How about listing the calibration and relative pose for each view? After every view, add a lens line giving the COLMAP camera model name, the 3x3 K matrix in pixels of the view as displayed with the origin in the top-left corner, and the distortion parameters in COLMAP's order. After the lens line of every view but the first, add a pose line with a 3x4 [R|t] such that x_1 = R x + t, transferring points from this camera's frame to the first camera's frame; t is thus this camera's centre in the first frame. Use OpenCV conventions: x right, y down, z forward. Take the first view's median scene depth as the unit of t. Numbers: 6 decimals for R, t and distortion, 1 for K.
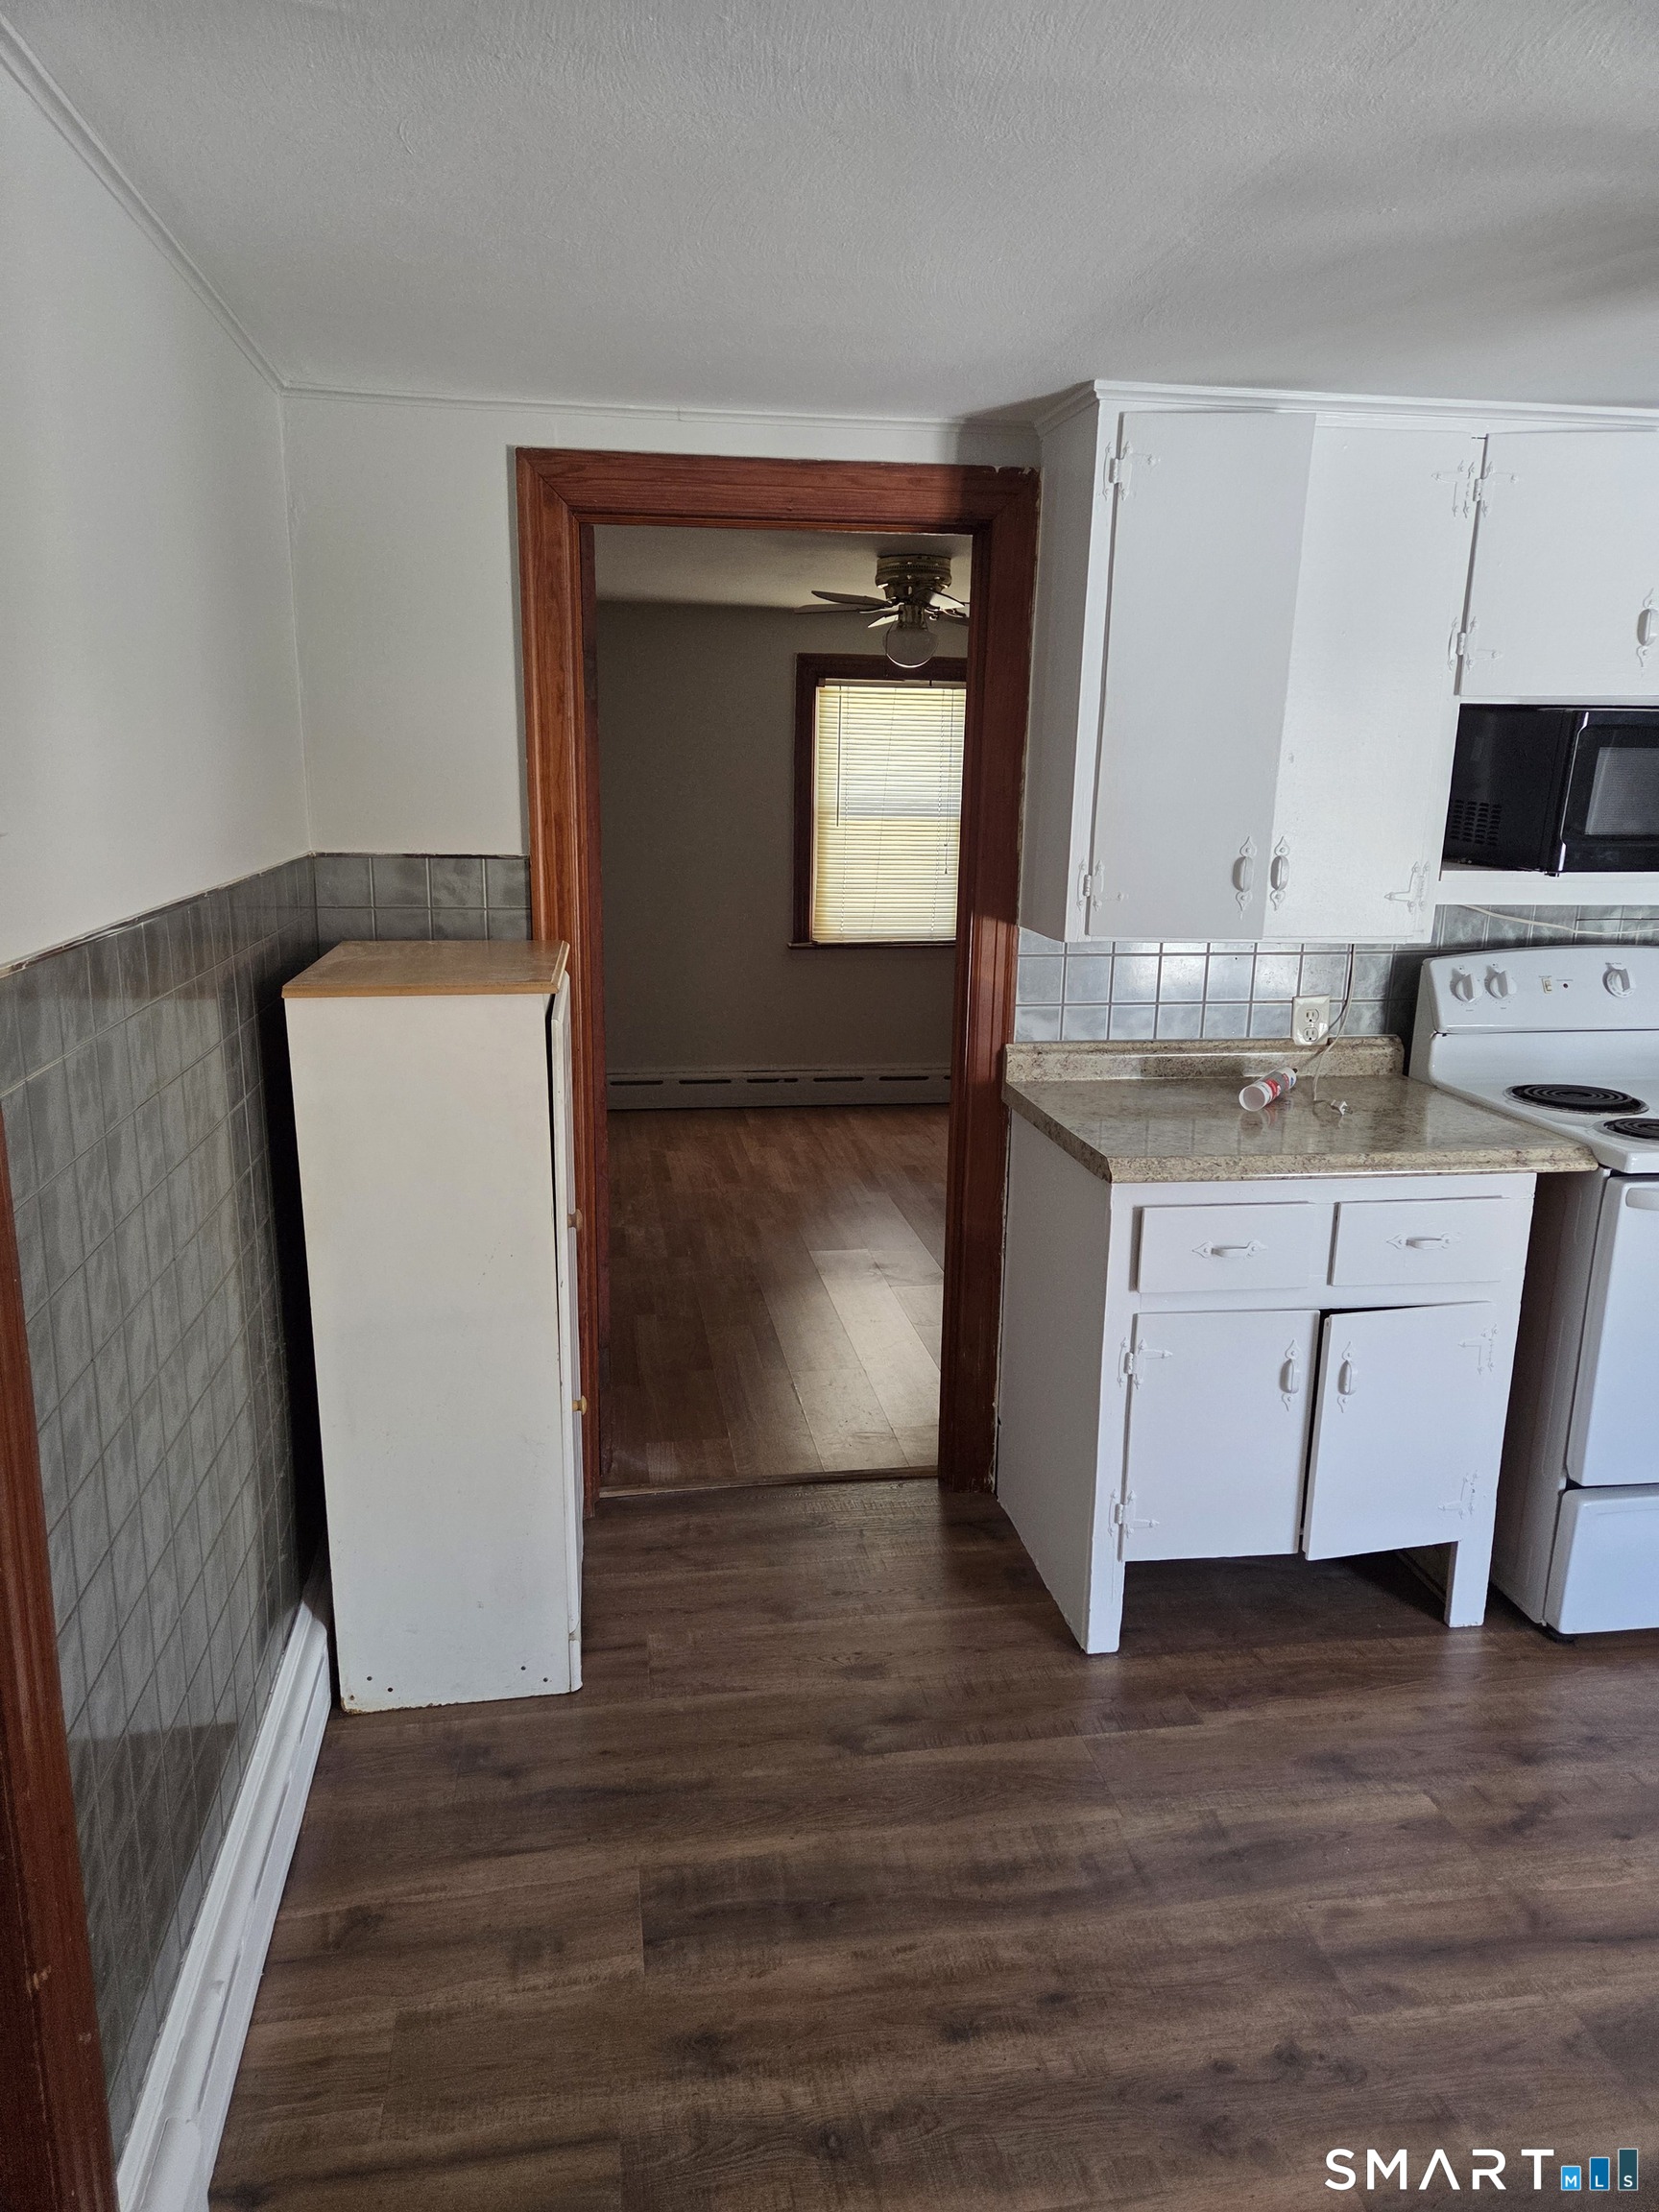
lens RADIAL K [[1455.9, 0, 818.9], [0, 1455.9, 1105.4], [0, 0, 1]] dist [0.029534, -0.025673]
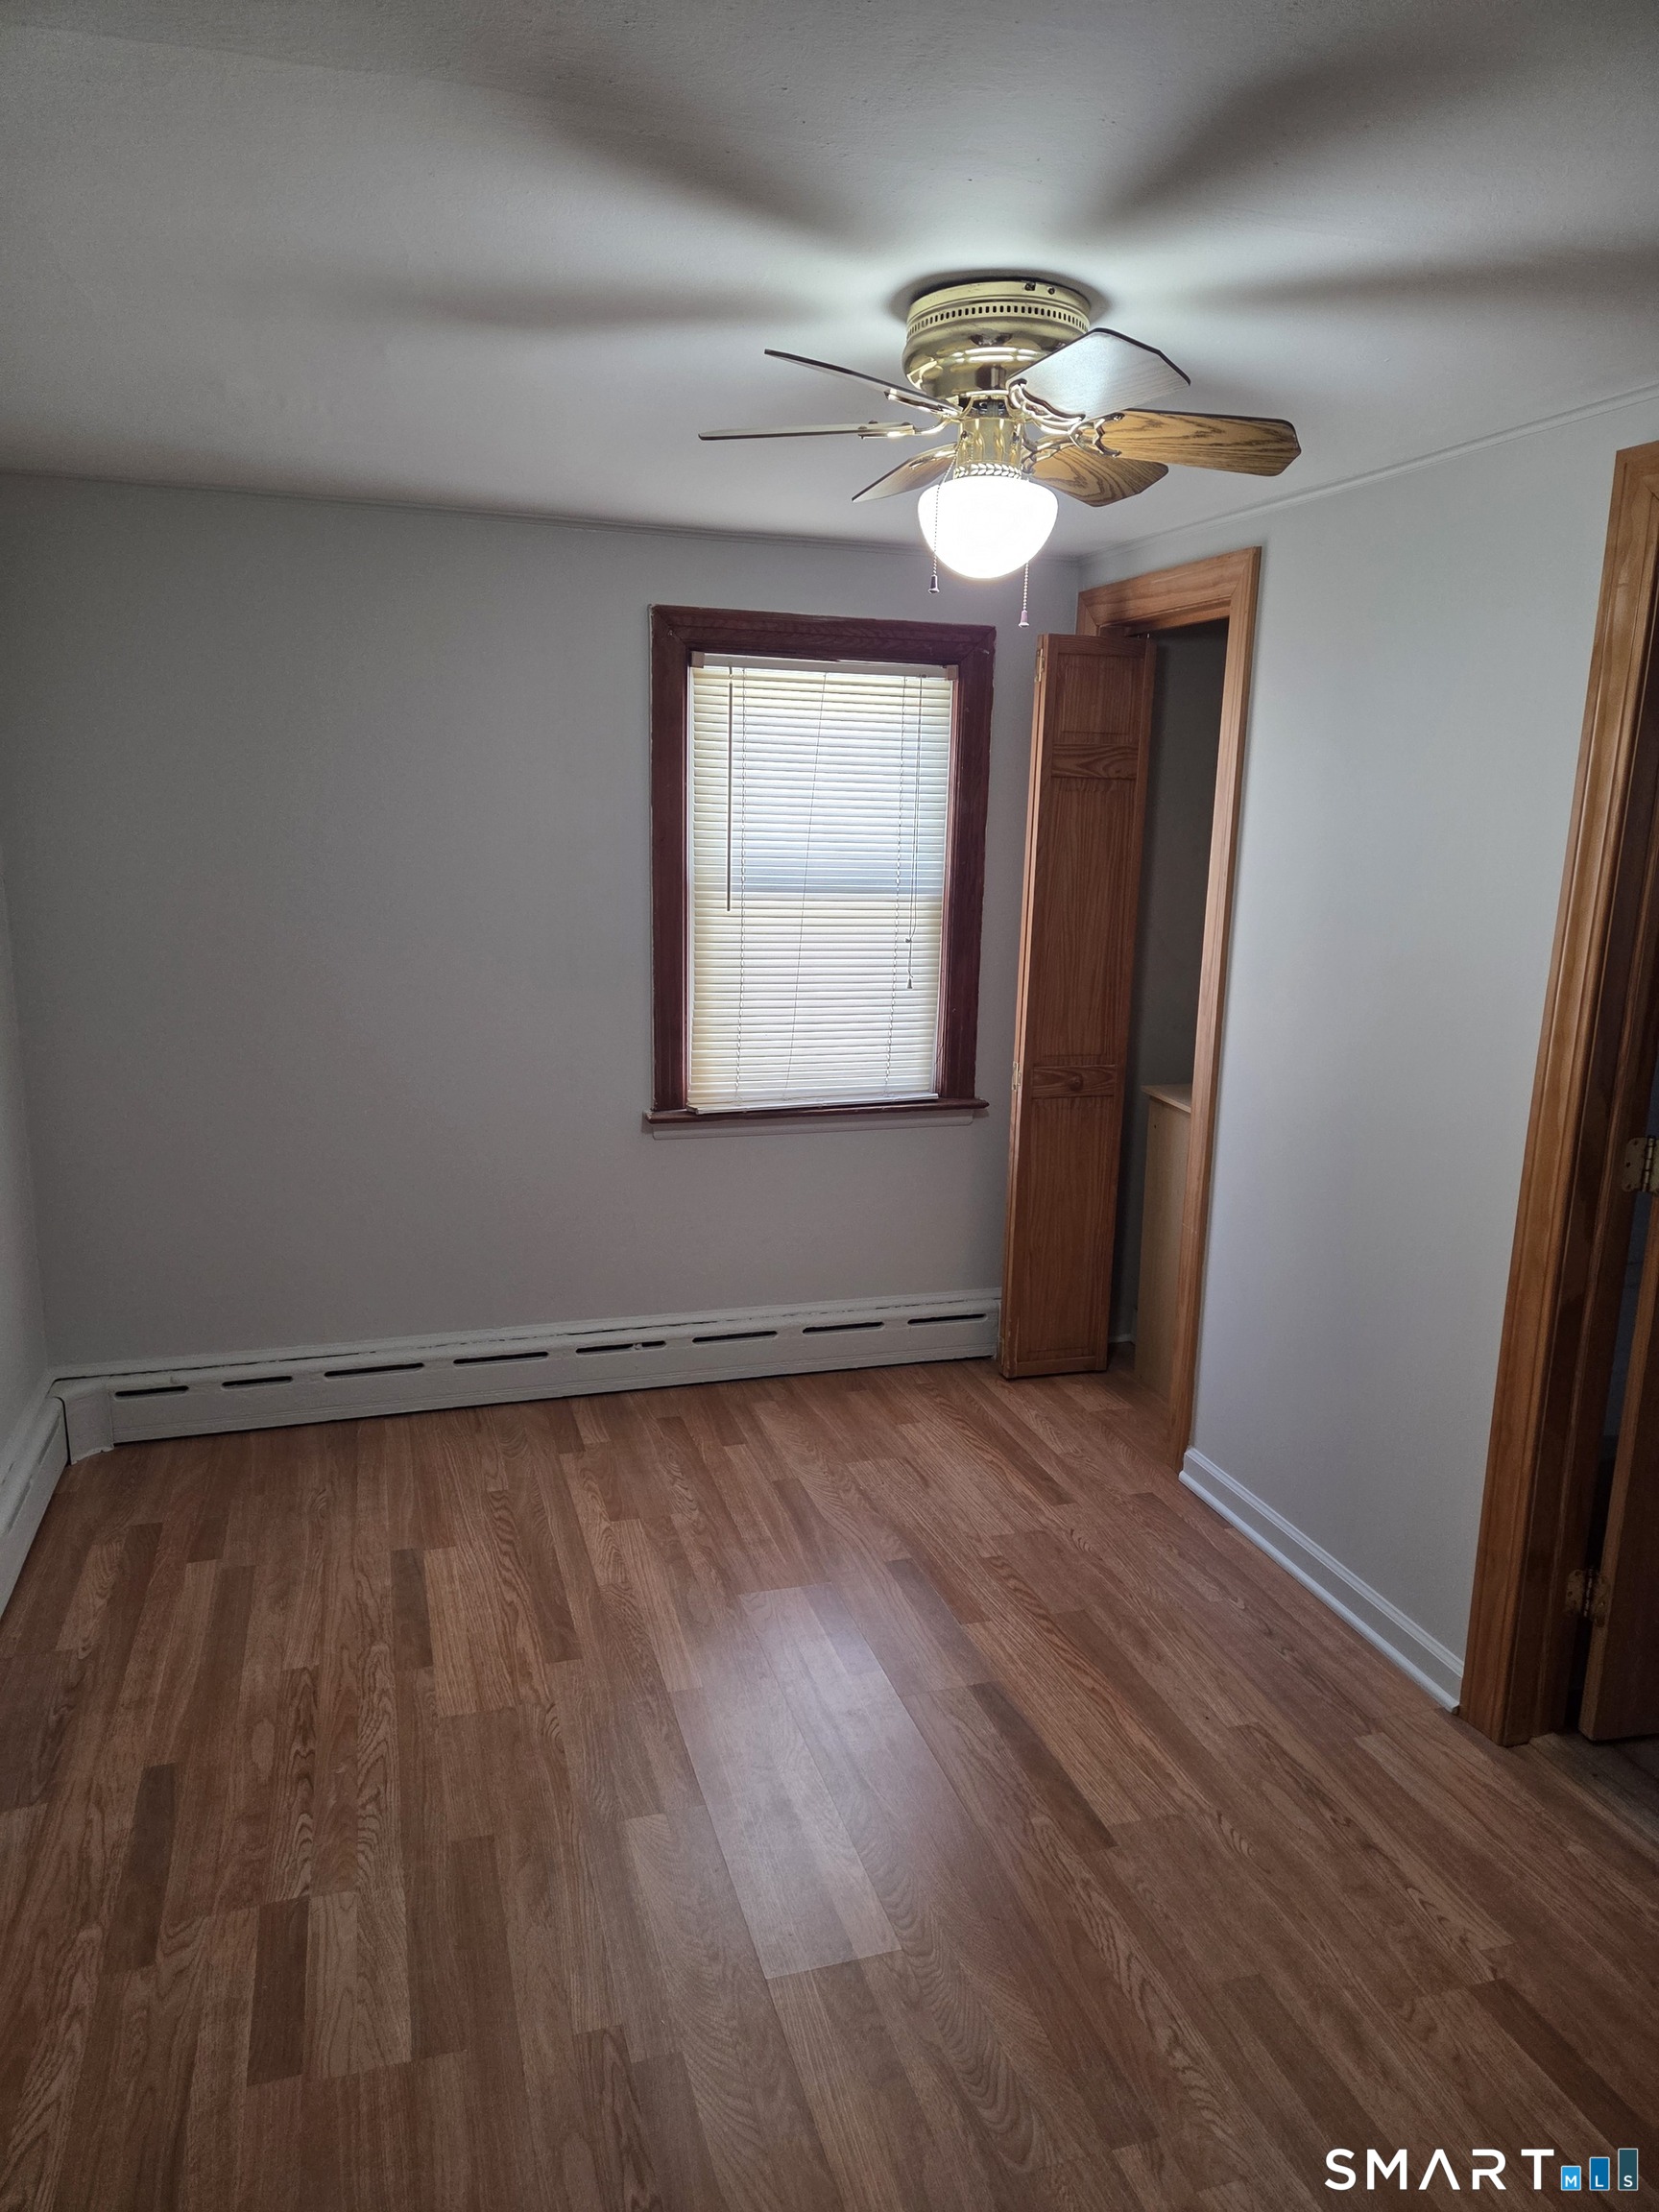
lens RADIAL K [[1455.9, 0, 842.4], [0, 1455.9, 1107.0], [0, 0, 1]] dist [0.029534, -0.025673]
pose [[0.988297, -0.022154, 0.150922, -0.026595], [0.025399, 0.999485, -0.019612, -0.086291], [-0.150410, 0.023215, 0.988351, 0.362647]]
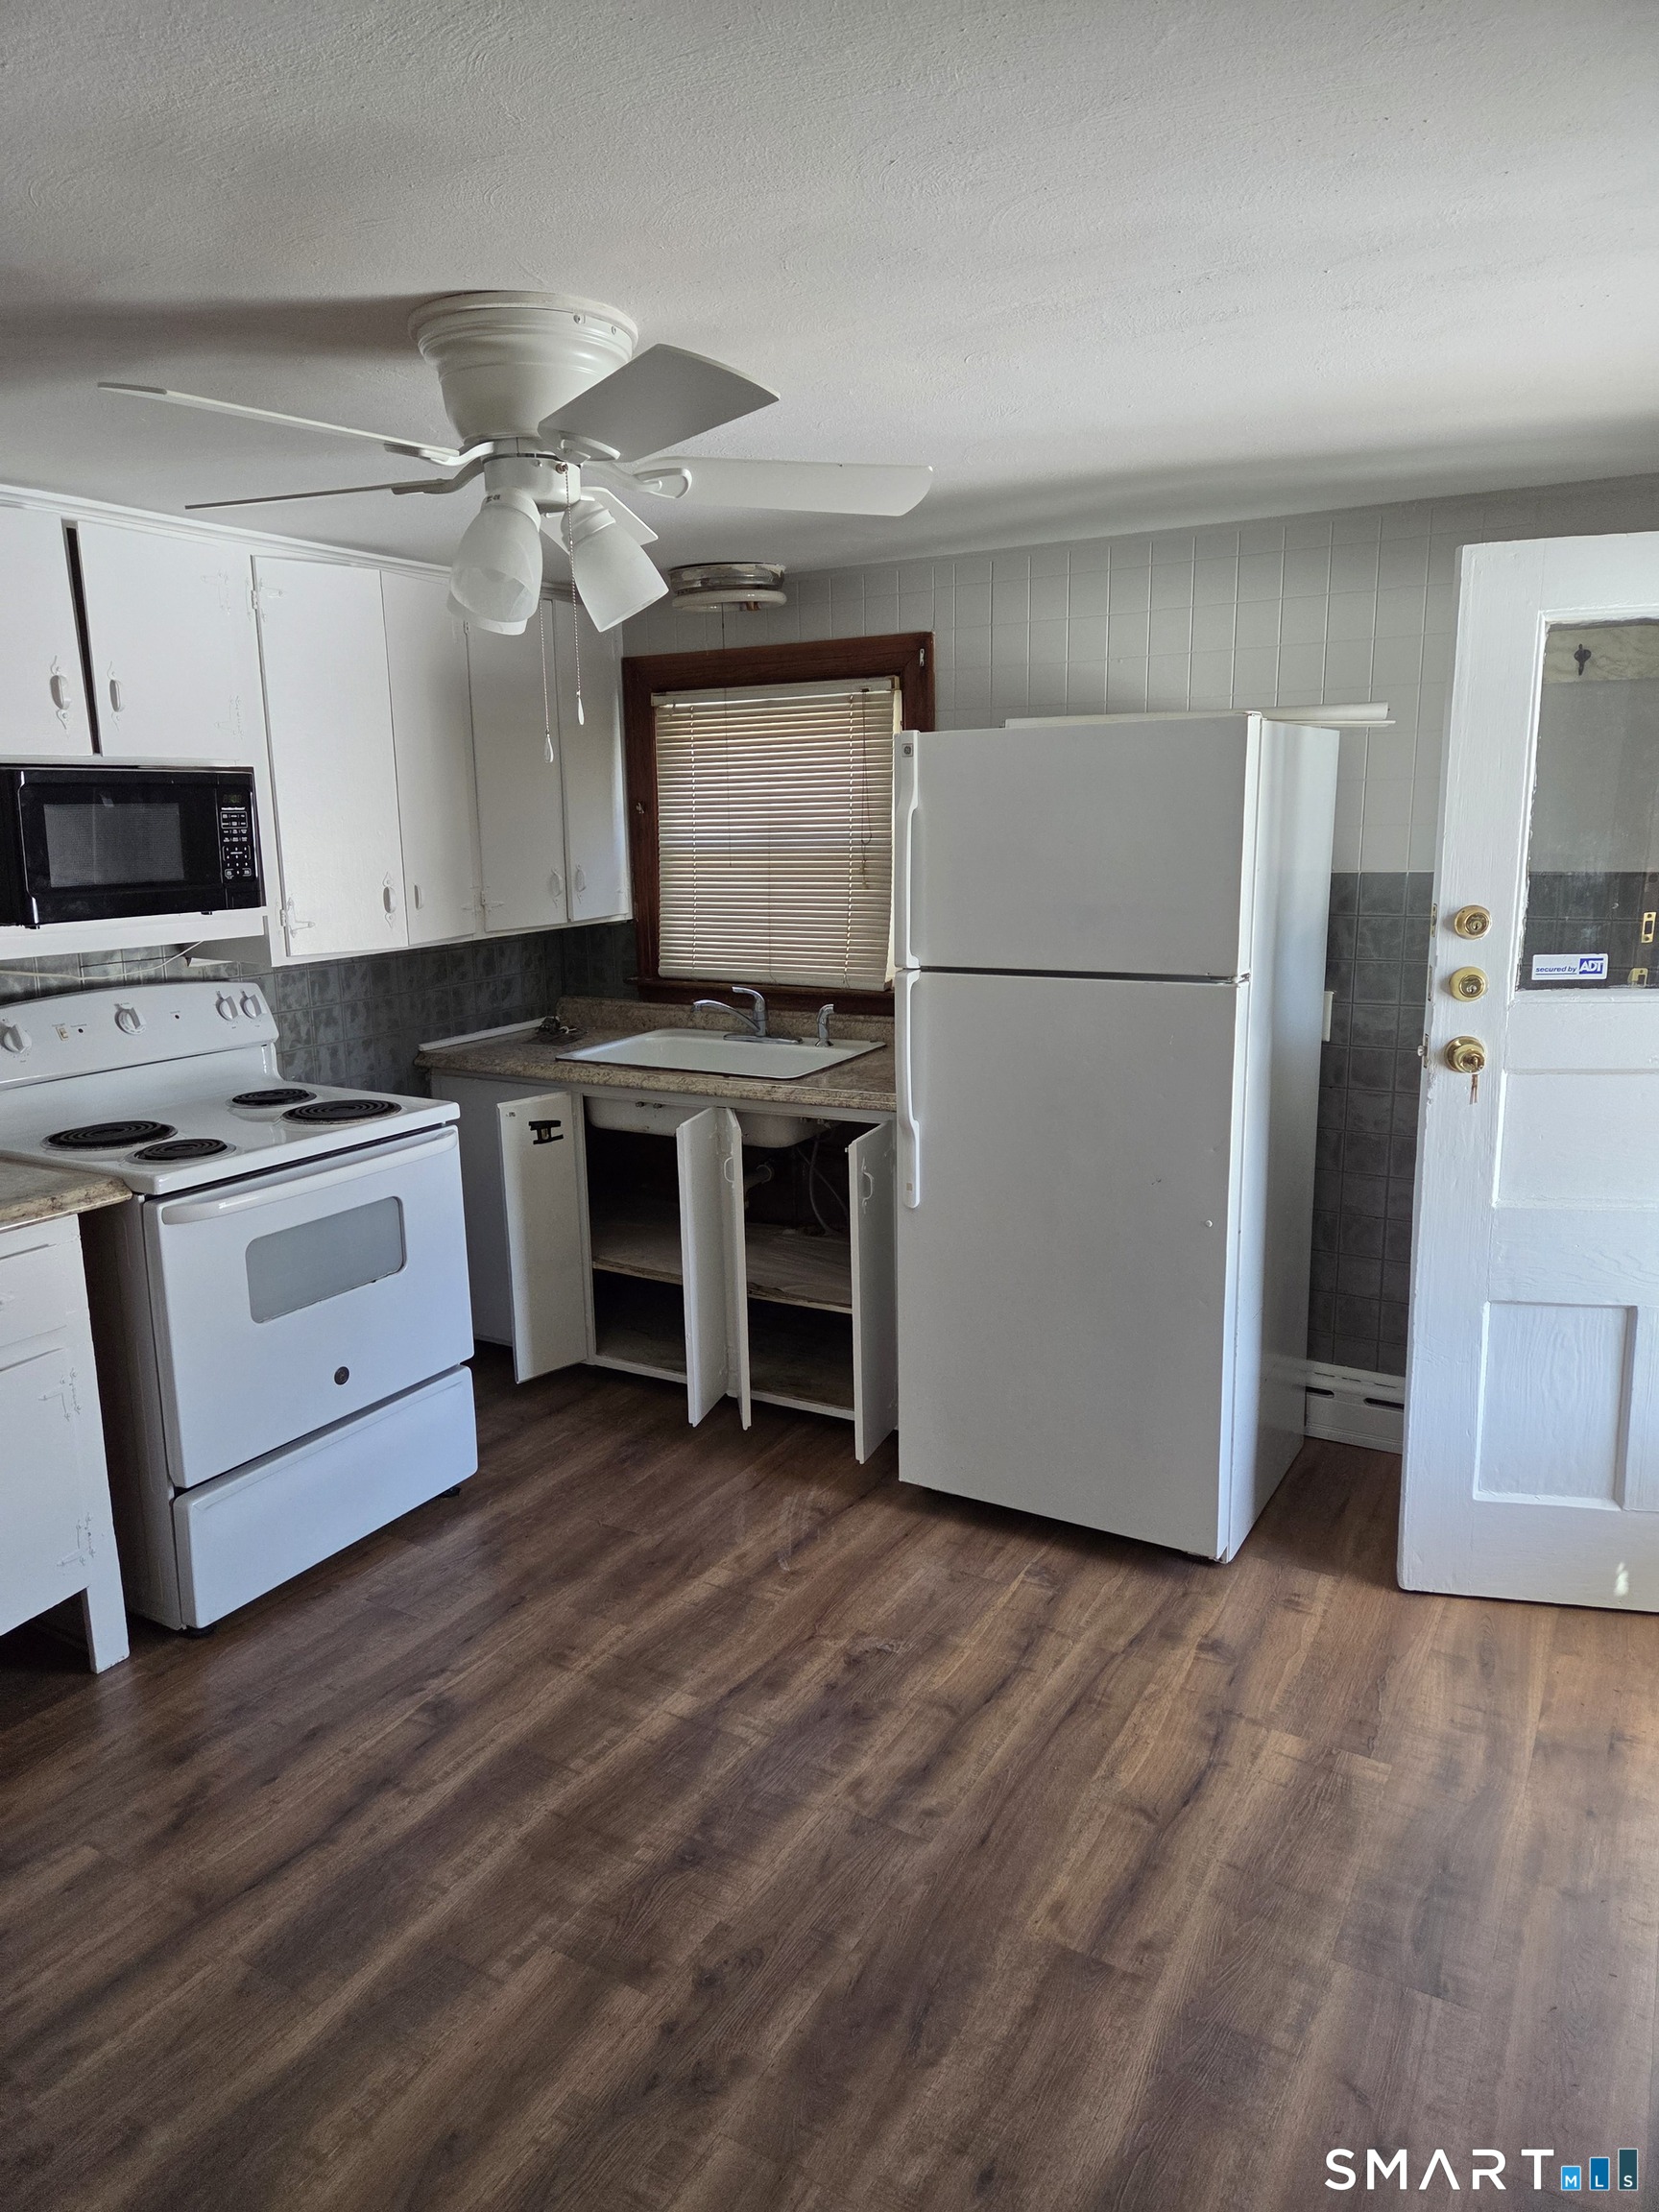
lens RADIAL K [[1455.9, 0, 830.3], [0, 1455.9, 1106.1], [0, 0, 1]] dist [0.029534, -0.025673]
pose [[0.636721, -0.181275, 0.749483, 0.068289], [0.201850, 0.977265, 0.064887, 0.011866], [-0.744206, 0.109968, 0.658836, -0.085715]]
